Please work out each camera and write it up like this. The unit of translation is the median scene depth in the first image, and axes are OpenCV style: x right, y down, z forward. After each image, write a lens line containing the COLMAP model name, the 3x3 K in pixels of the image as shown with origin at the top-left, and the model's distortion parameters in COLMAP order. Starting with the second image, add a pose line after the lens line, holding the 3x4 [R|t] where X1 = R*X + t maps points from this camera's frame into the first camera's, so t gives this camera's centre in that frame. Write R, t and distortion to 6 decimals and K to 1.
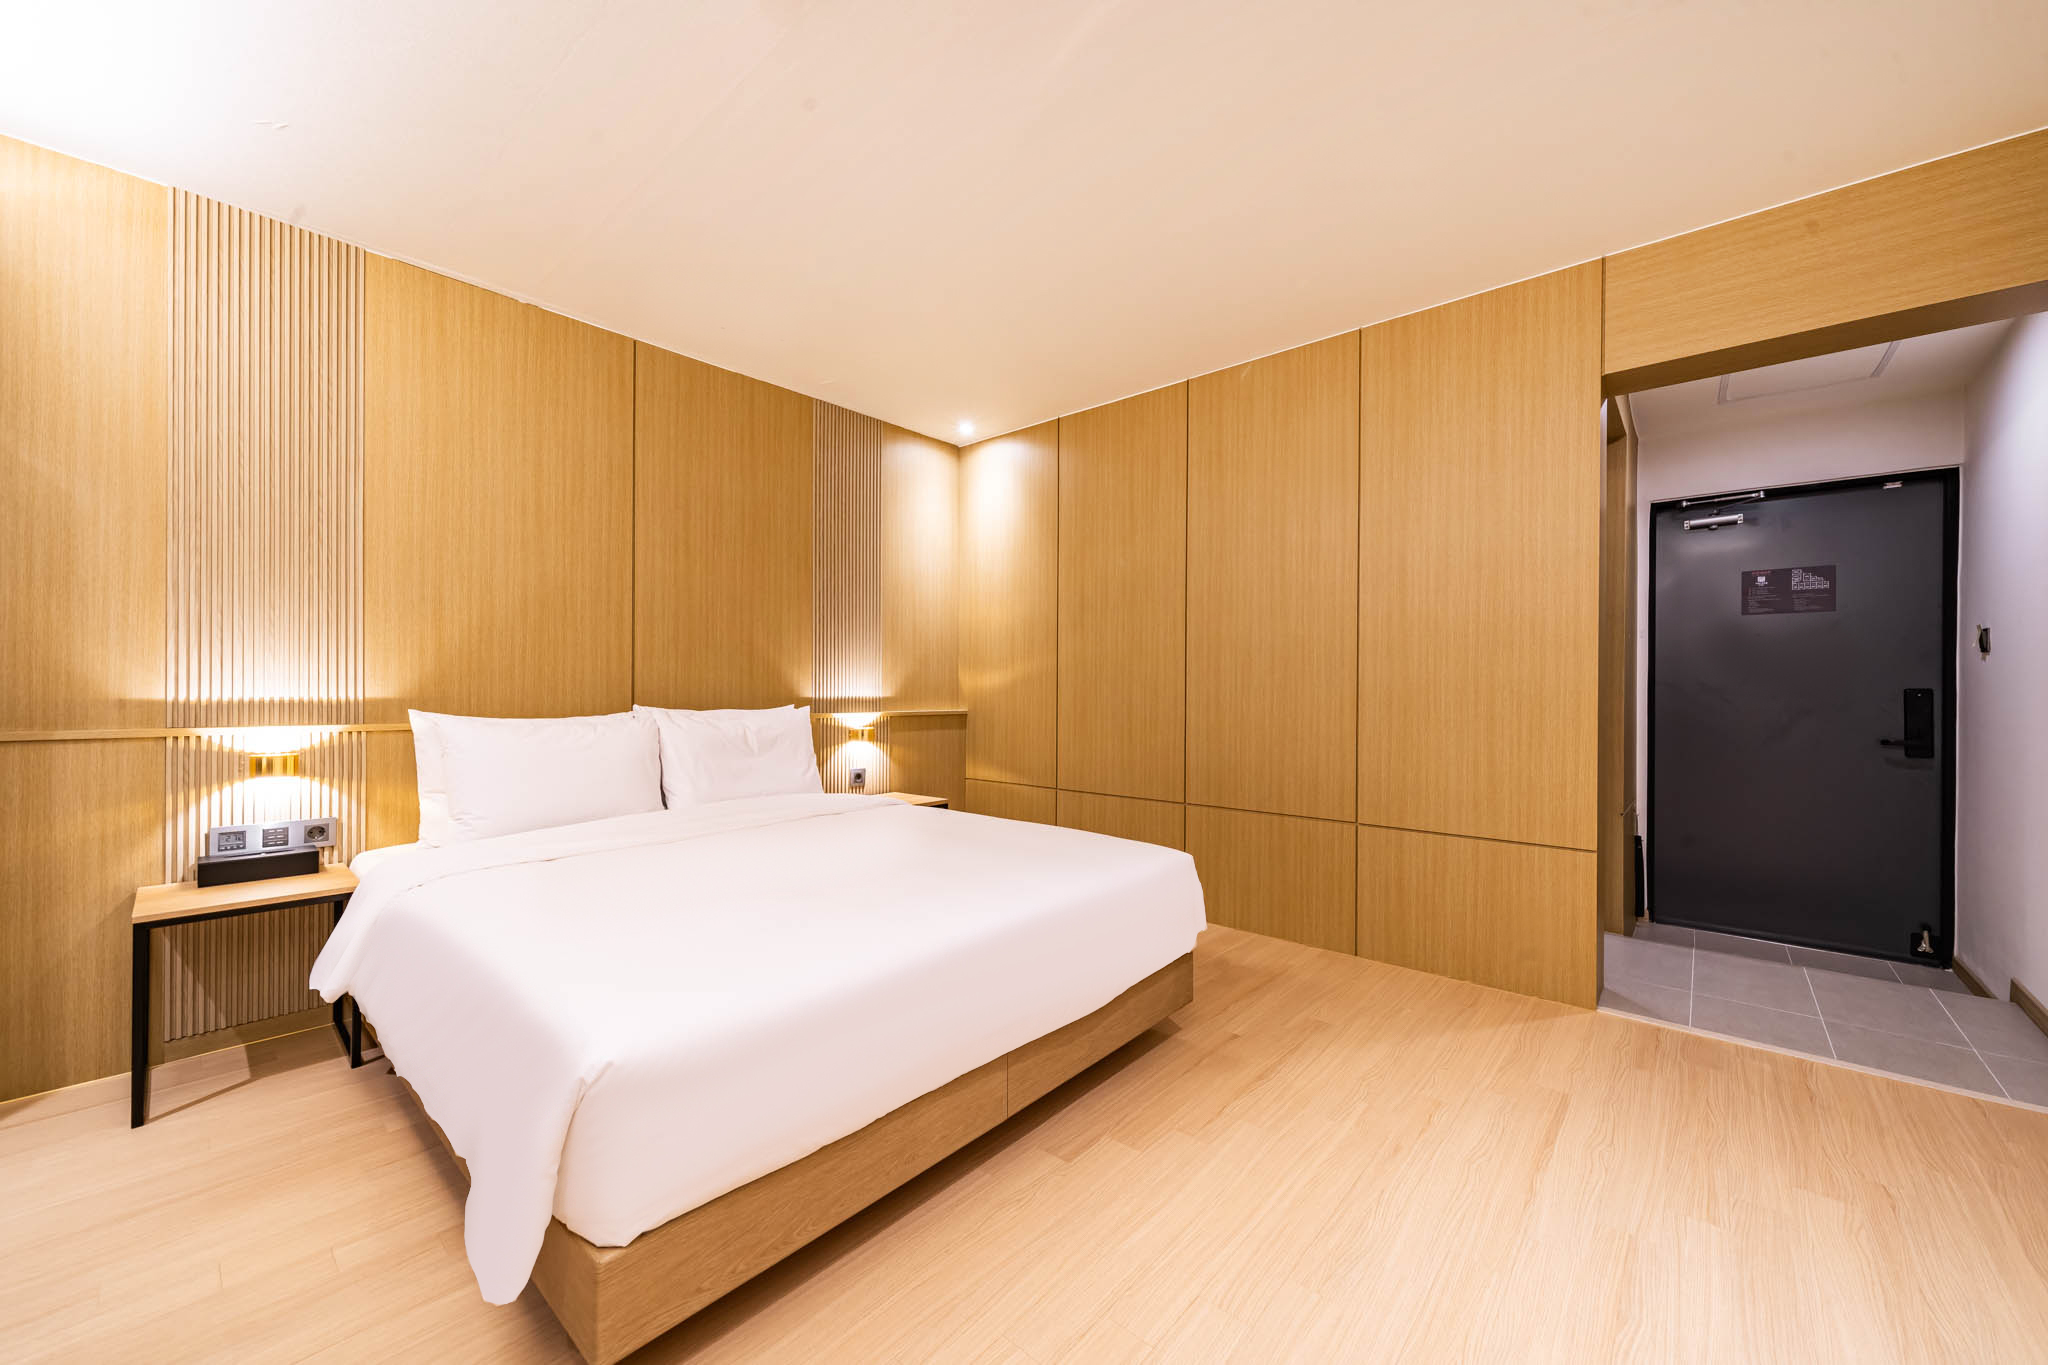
lens RADIAL K [[760.0, 0, 1026.5], [0, 760.0, 687.5], [0, 0, 1]] dist [0.001827, 0.000331]
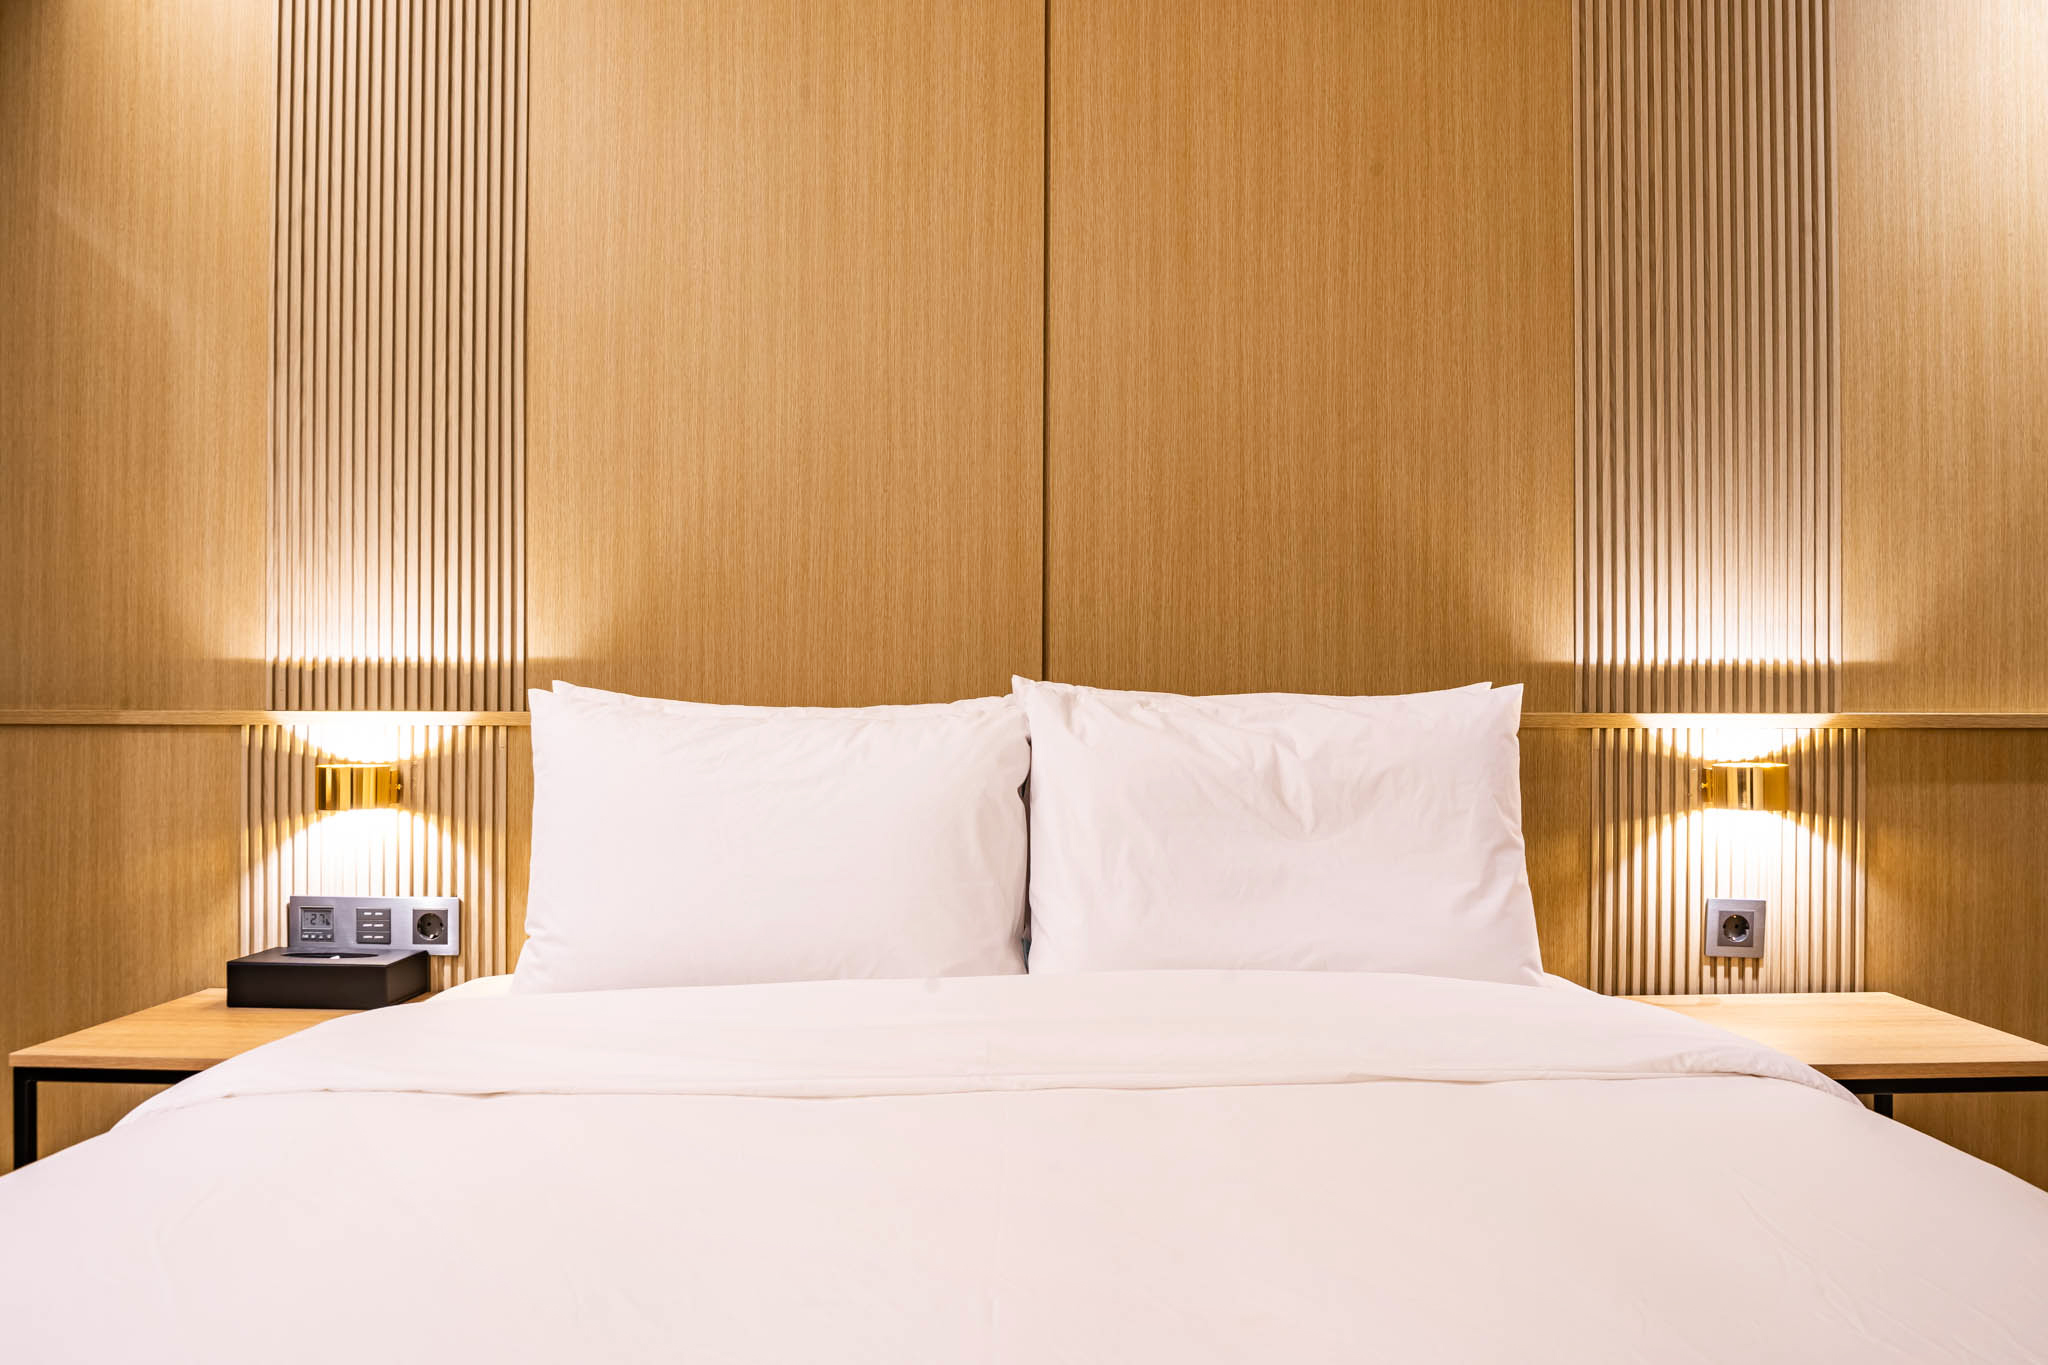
lens RADIAL K [[1410.4, 0, 976.9], [0, 1410.4, 690.7], [0, 0, 1]] dist [-0.028050, 0.000298]
pose [[0.654072, -0.007157, -0.756399, -0.000684], [0.002994, 0.999972, -0.006873, 0.041208], [0.756427, 0.002231, 0.654075, 0.629482]]
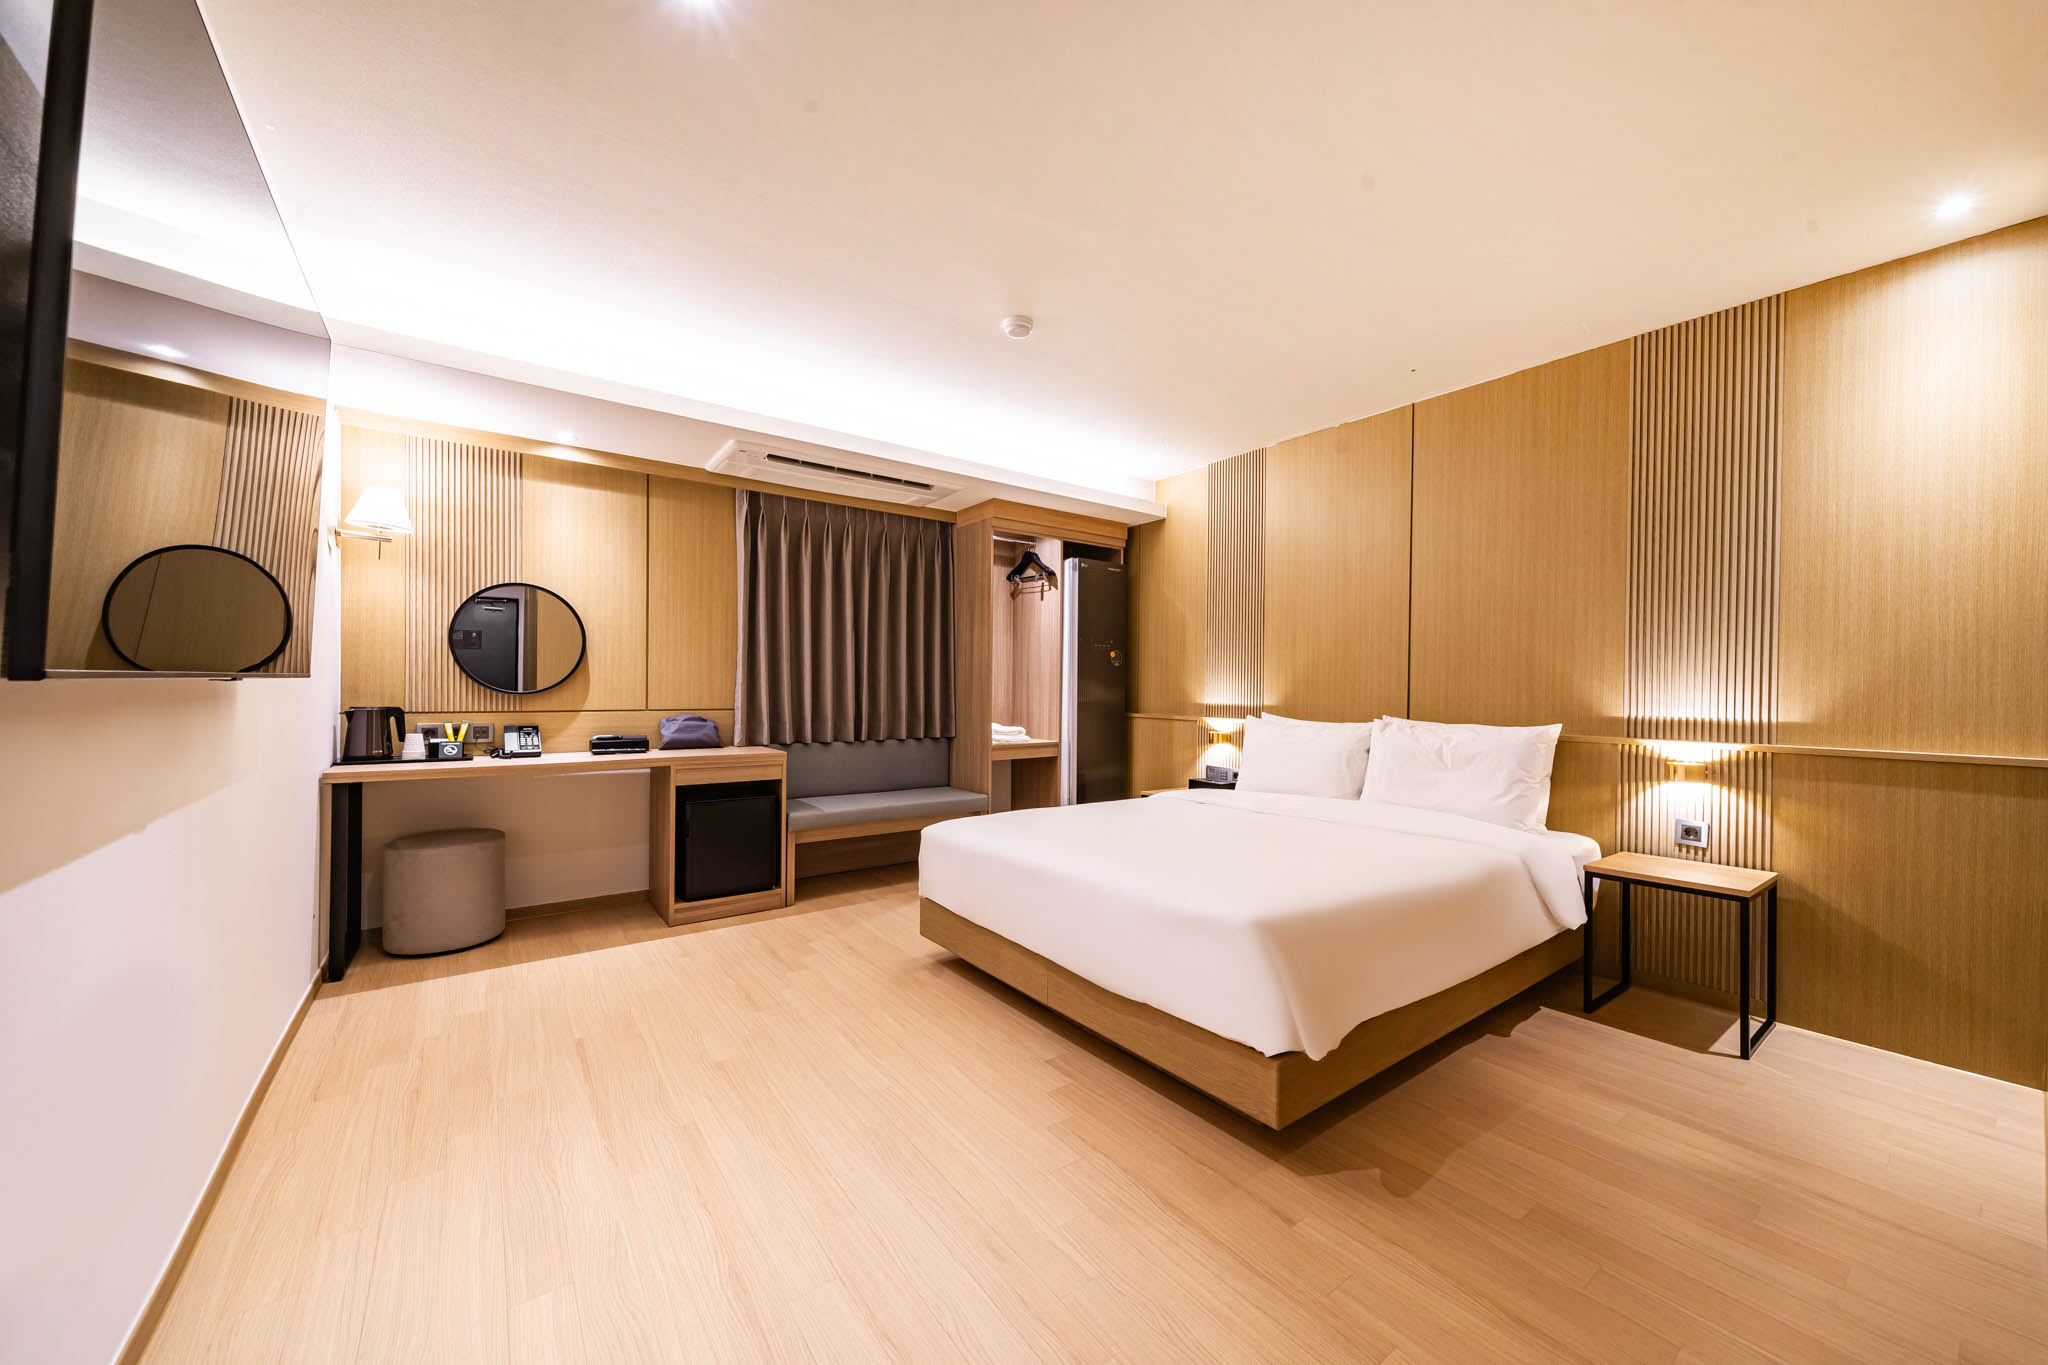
lens RADIAL K [[760.0, 0, 1026.5], [0, 760.0, 687.5], [0, 0, 1]] dist [0.001827, 0.000331]
pose [[-0.211117, -0.010748, -0.977402, 0.895986], [-0.015605, 0.999849, -0.007624, -0.002471], [0.977336, 0.013643, -0.211252, 0.828438]]
